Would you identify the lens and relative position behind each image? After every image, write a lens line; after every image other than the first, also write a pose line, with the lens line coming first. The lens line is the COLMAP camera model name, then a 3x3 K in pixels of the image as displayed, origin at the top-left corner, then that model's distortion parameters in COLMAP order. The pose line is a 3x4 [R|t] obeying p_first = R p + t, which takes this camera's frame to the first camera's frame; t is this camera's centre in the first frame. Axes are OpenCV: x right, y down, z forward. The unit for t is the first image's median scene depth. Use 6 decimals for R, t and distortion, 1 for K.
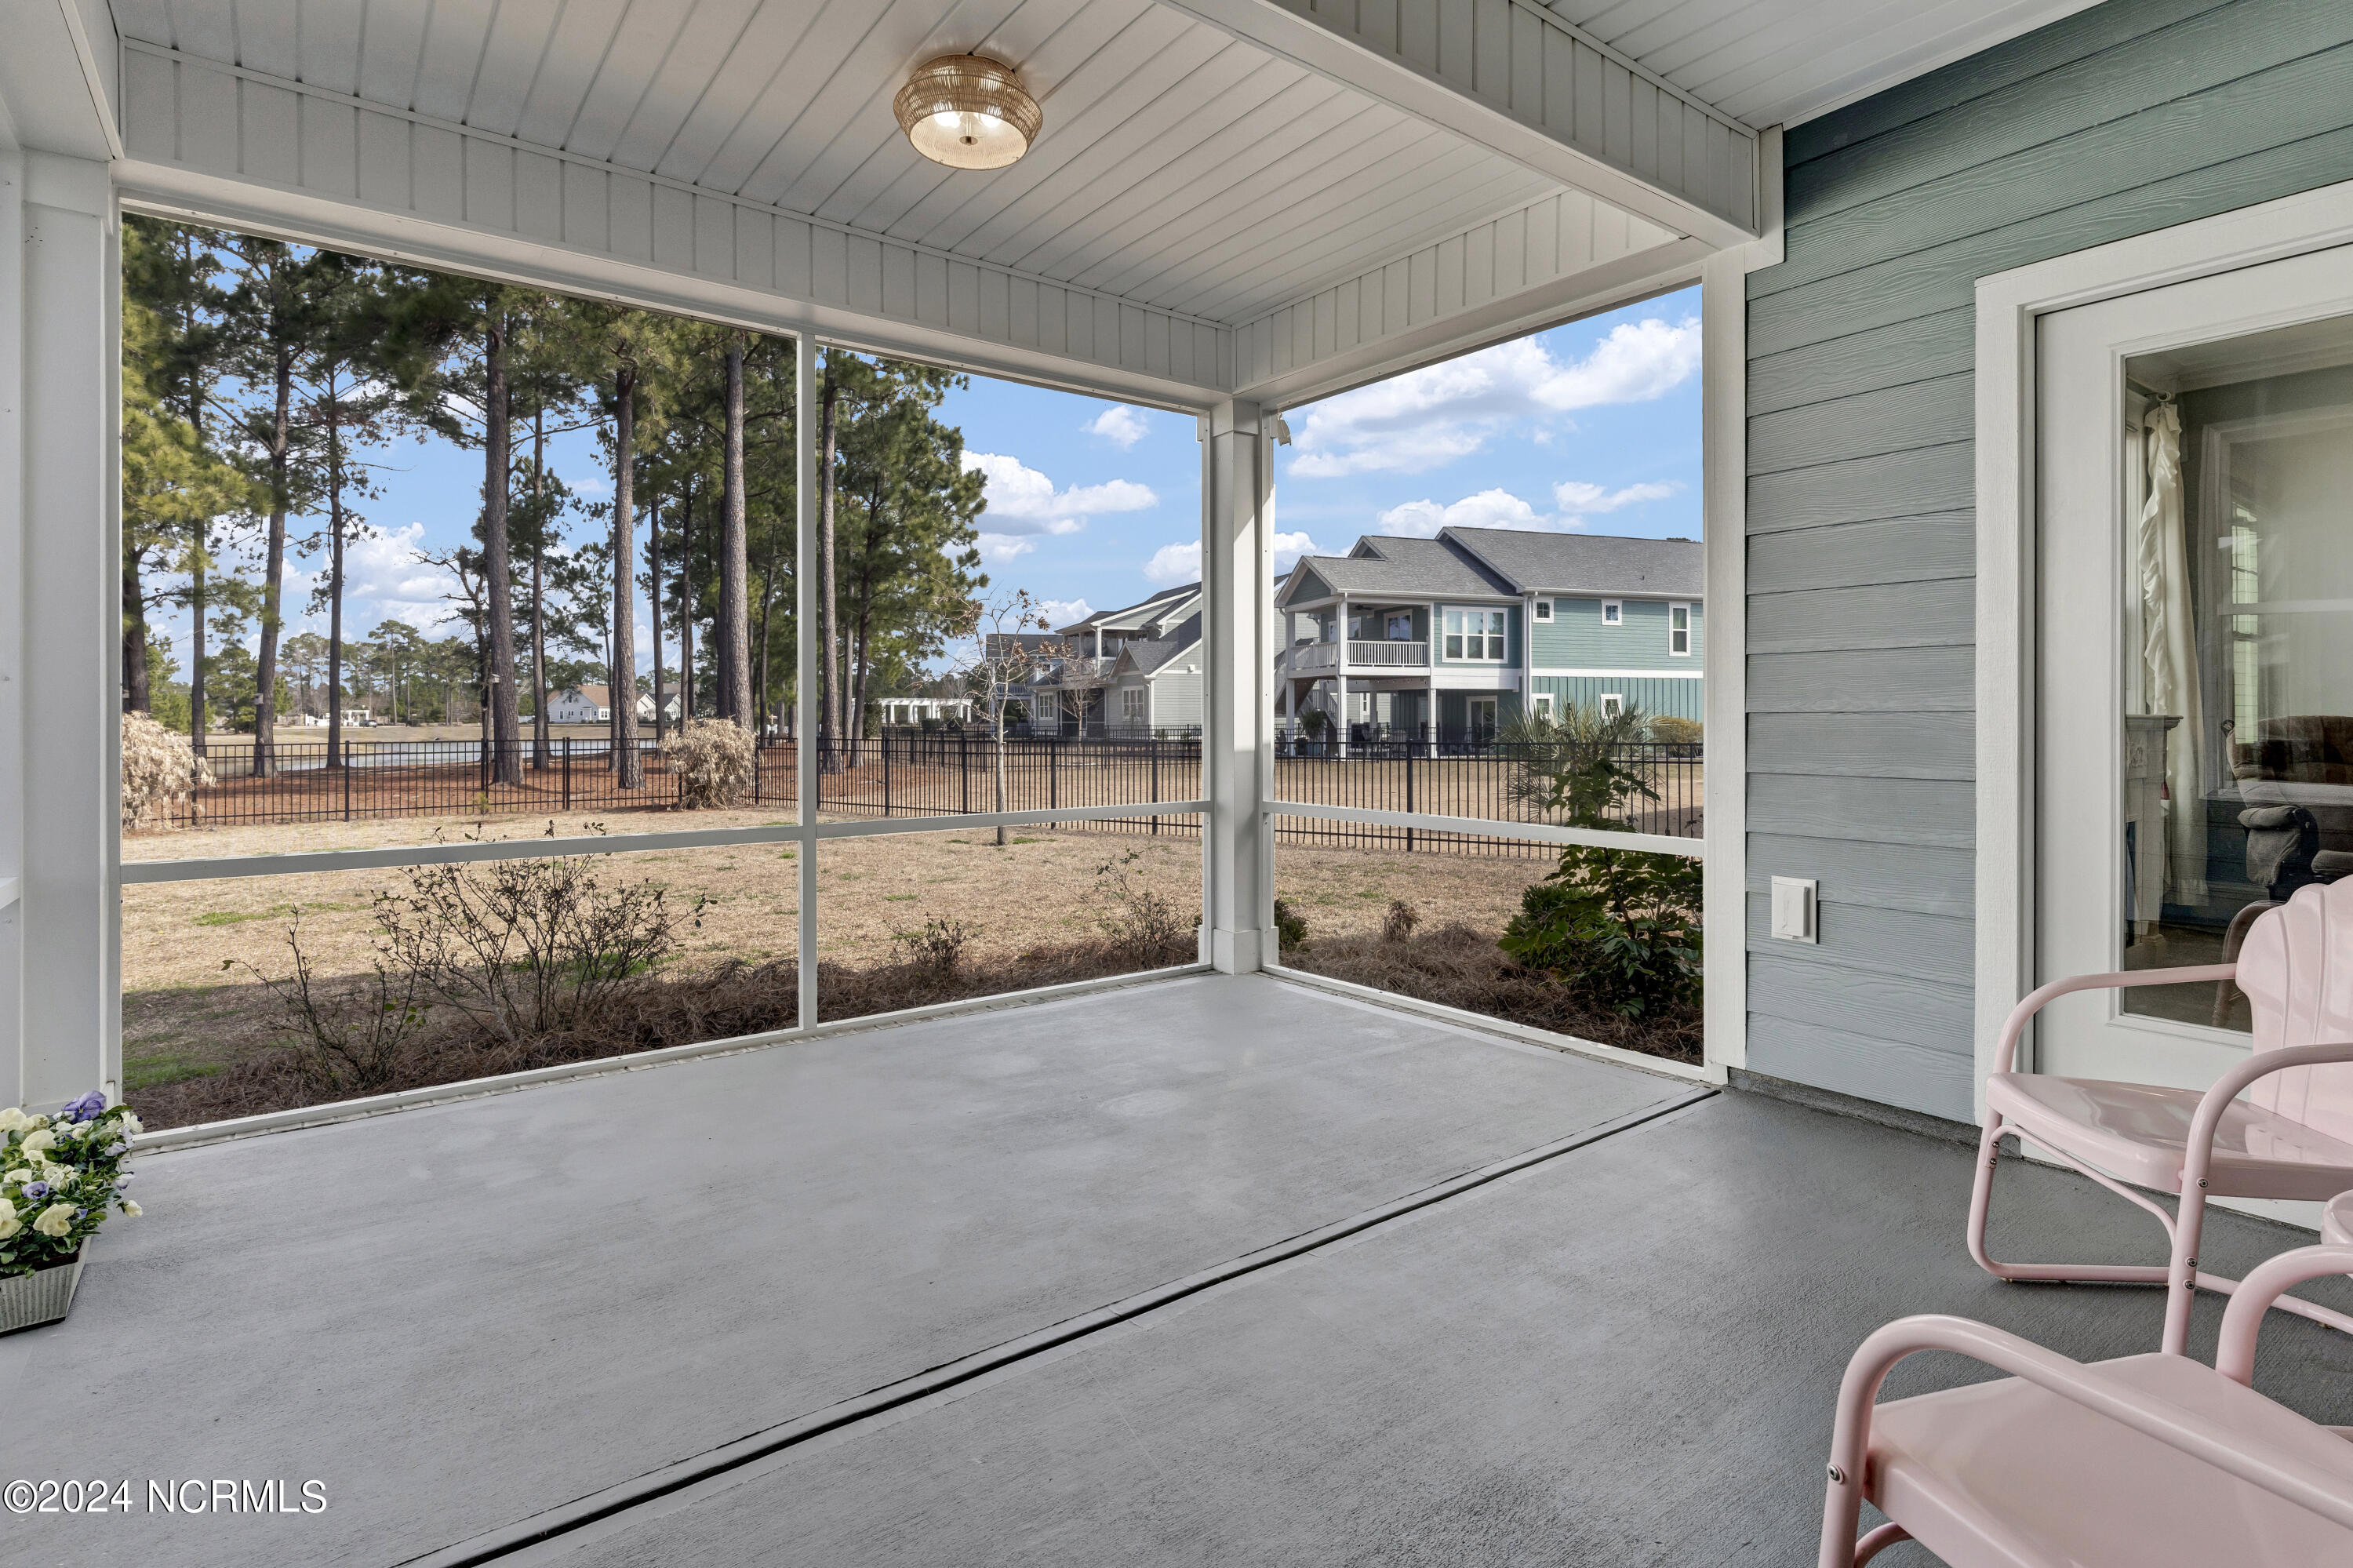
lens RADIAL K [[1163.2, 0, 1176.7], [0, 1163.2, 717.8], [0, 0, 1]] dist [0.002061, 0.000062]
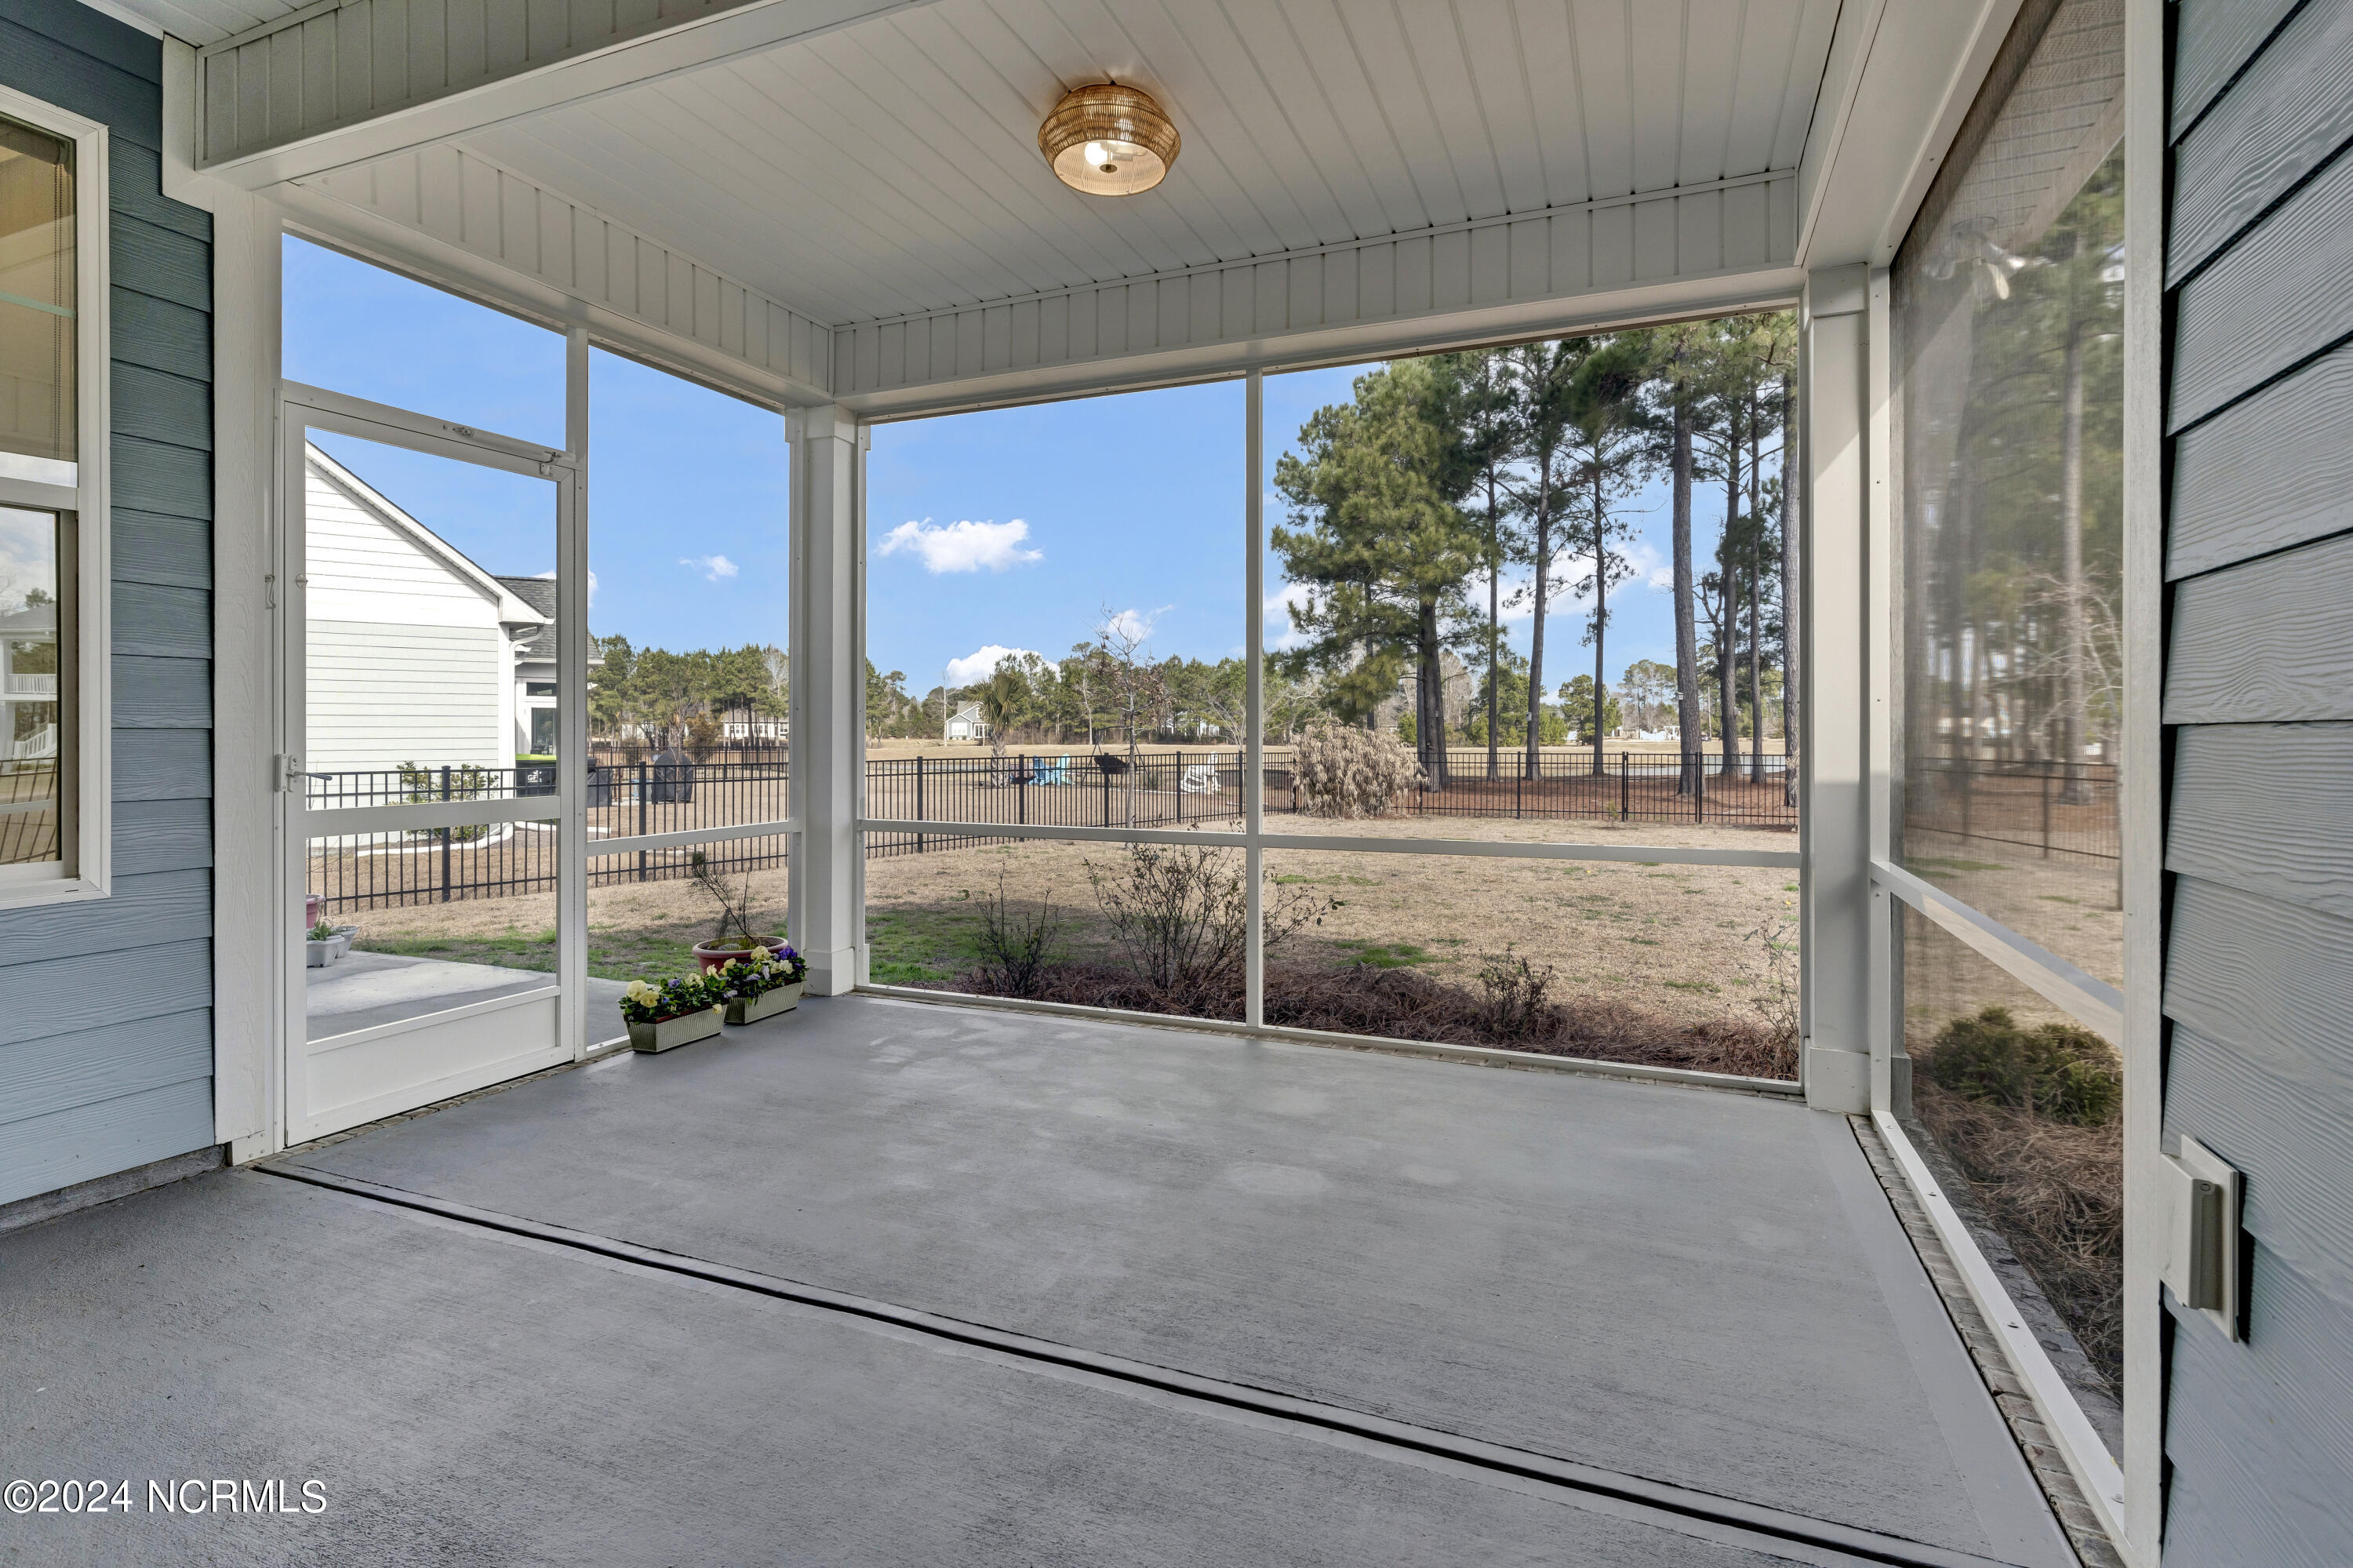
lens RADIAL K [[1149.8, 0, 1171.9], [0, 1149.8, 738.9], [0, 0, 1]] dist [-0.001177, 0.000014]
pose [[0.506715, 0.007612, -0.862080, 0.693087], [-0.003476, 0.999971, 0.006786, -0.001443], [0.862107, -0.000442, 0.506727, 0.517576]]
